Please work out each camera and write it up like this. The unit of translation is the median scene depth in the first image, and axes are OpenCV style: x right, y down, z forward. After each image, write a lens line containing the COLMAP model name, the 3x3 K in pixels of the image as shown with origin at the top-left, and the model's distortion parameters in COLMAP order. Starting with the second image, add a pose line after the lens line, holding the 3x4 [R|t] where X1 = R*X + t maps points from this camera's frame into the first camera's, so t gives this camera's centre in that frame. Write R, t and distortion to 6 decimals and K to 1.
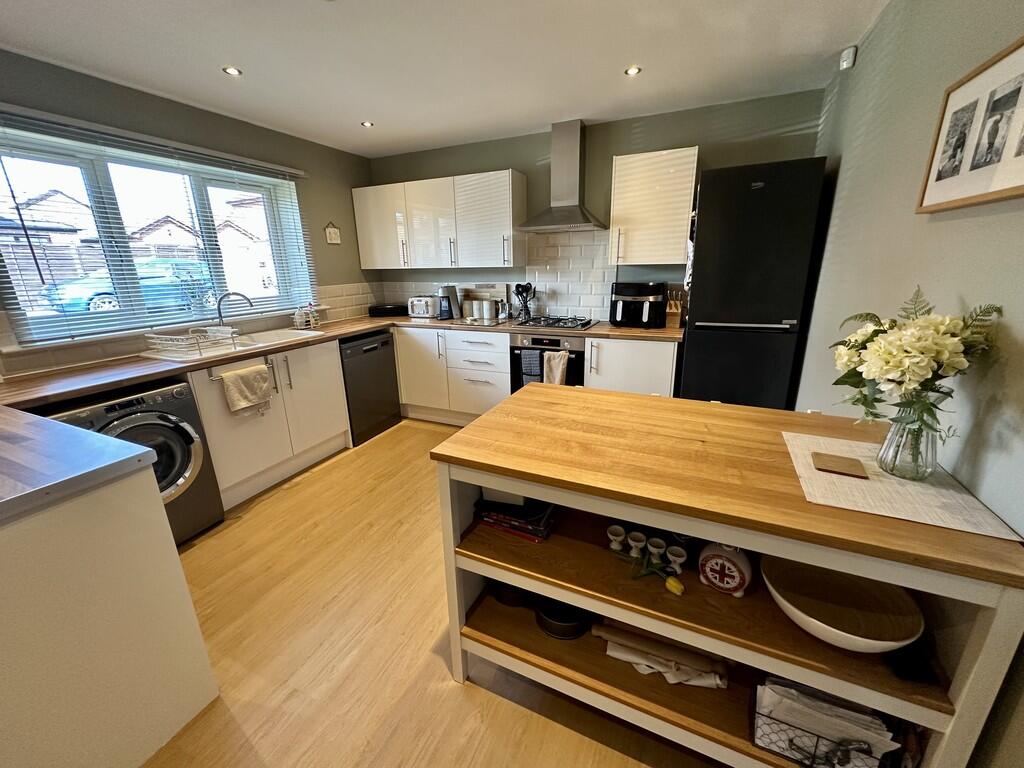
lens RADIAL K [[408.2, 0, 511.0], [0, 408.2, 383.0], [0, 0, 1]] dist [-0.001319, 0.000001]
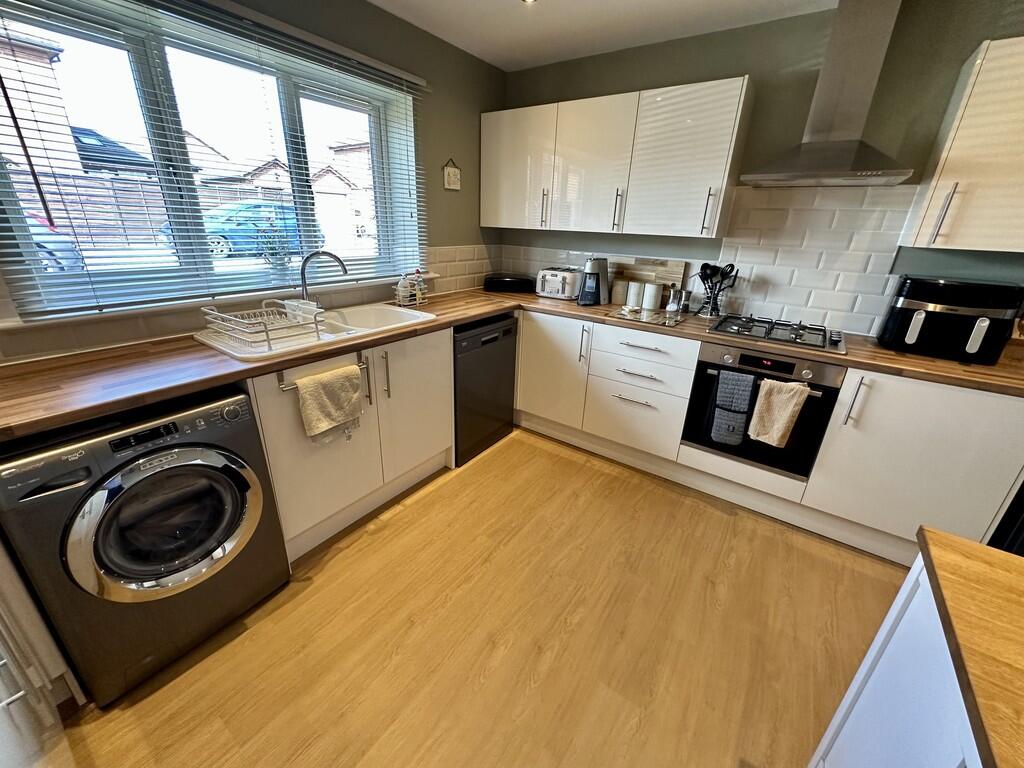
lens RADIAL K [[408.2, 0, 511.4], [0, 408.2, 381.9], [0, 0, 1]] dist [-0.001319, 0.000001]
pose [[0.979966, 0.120750, -0.158385, -0.195554], [-0.106768, 0.989828, 0.094028, -0.088014], [0.168128, -0.075234, 0.982890, 0.302897]]
